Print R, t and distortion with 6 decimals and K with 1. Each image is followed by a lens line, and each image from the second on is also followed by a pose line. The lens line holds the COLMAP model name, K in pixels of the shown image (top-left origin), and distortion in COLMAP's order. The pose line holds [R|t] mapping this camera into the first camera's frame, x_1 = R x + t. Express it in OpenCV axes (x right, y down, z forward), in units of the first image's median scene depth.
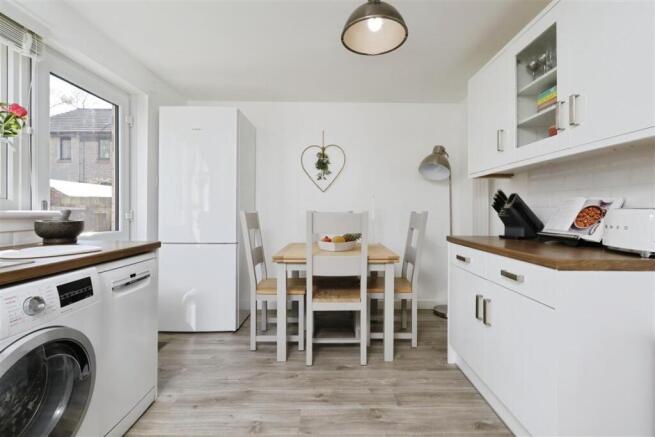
lens RADIAL K [[298.1, 0, 330.6], [0, 298.1, 213.1], [0, 0, 1]] dist [0.000505, -0.001042]
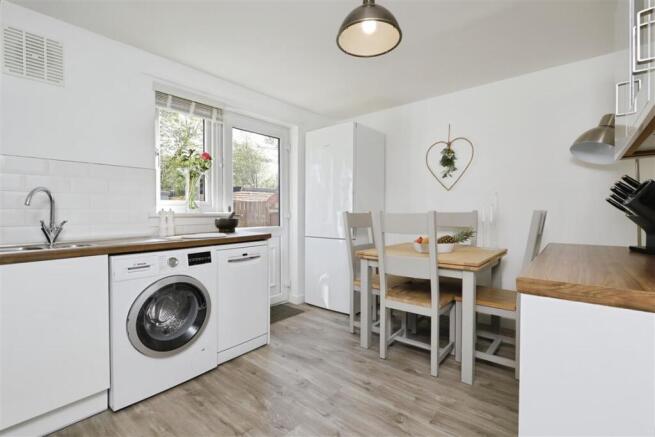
lens RADIAL K [[298.1, 0, 339.7], [0, 298.1, 218.9], [0, 0, 1]] dist [0.000505, -0.001042]
pose [[0.766165, 0.007342, -0.642602, 0.499327], [0.003387, 0.999875, 0.015462, 0.003892], [0.642635, -0.014023, 0.766044, 0.109074]]
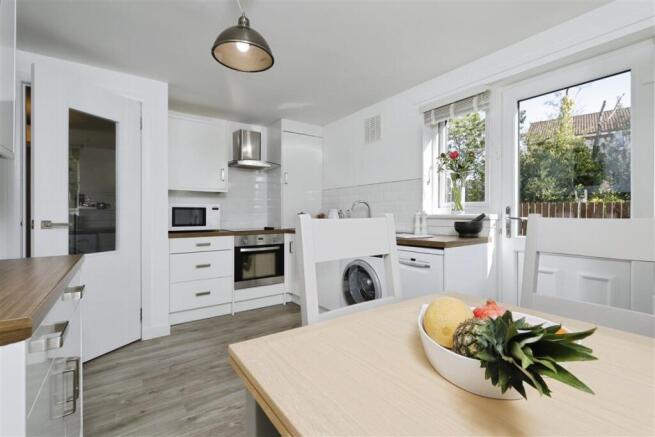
lens RADIAL K [[298.1, 0, 327.7], [0, 298.1, 214.4], [0, 0, 1]] dist [0.000505, -0.001042]
pose [[-0.822689, 0.005068, -0.568470, 0.361396], [0.003315, 0.999986, 0.004116, -0.011714], [0.568483, 0.001502, -0.822694, 1.427163]]
